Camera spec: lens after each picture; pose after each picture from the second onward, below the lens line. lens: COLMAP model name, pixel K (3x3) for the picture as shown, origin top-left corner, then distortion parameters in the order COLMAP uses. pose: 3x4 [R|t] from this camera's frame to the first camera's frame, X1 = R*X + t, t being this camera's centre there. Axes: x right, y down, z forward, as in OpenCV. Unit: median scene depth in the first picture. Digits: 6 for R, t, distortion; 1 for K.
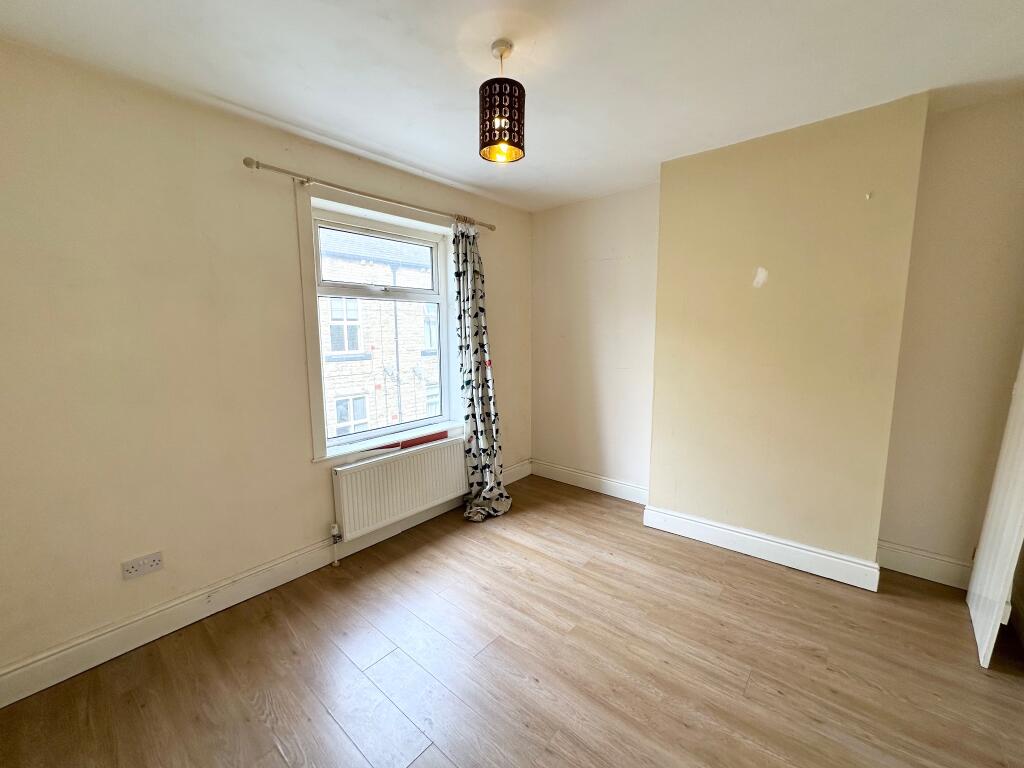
lens RADIAL K [[407.0, 0, 512.6], [0, 407.0, 381.2], [0, 0, 1]] dist [-0.004817, 0.000320]
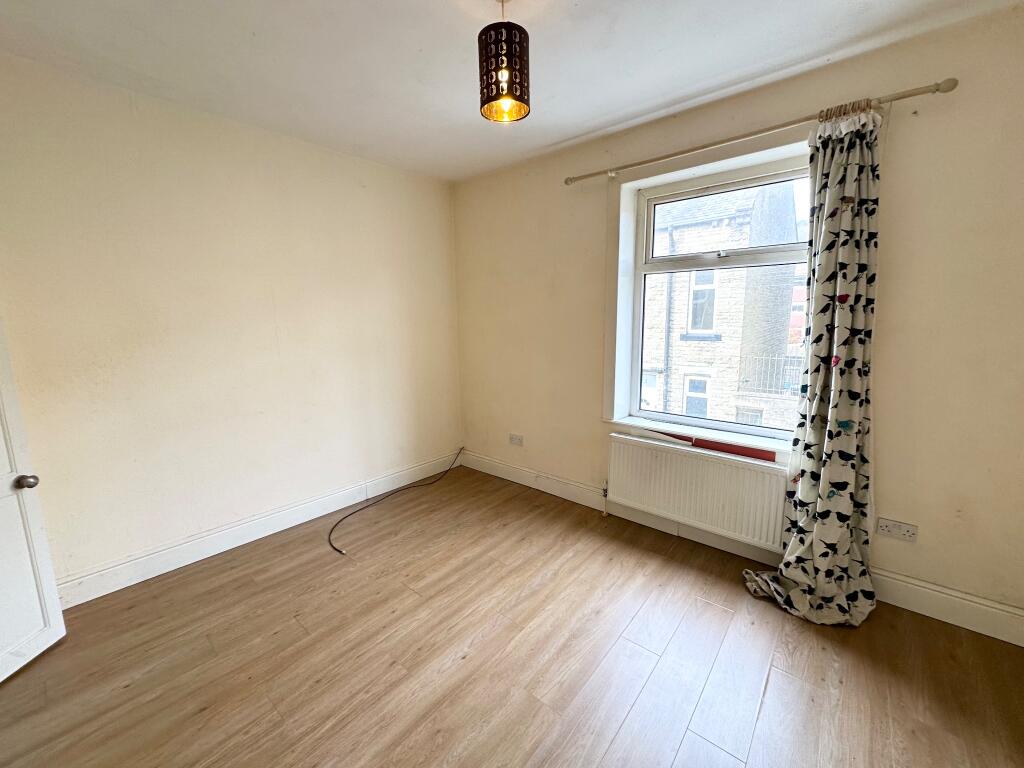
lens RADIAL K [[407.0, 0, 512.6], [0, 407.0, 381.2], [0, 0, 1]] dist [-0.004817, 0.000320]
pose [[0.009541, 0.172155, -0.985024, 0.596066], [-0.109409, 0.979334, 0.170101, -0.077163], [0.993951, 0.106147, 0.028179, 0.648013]]
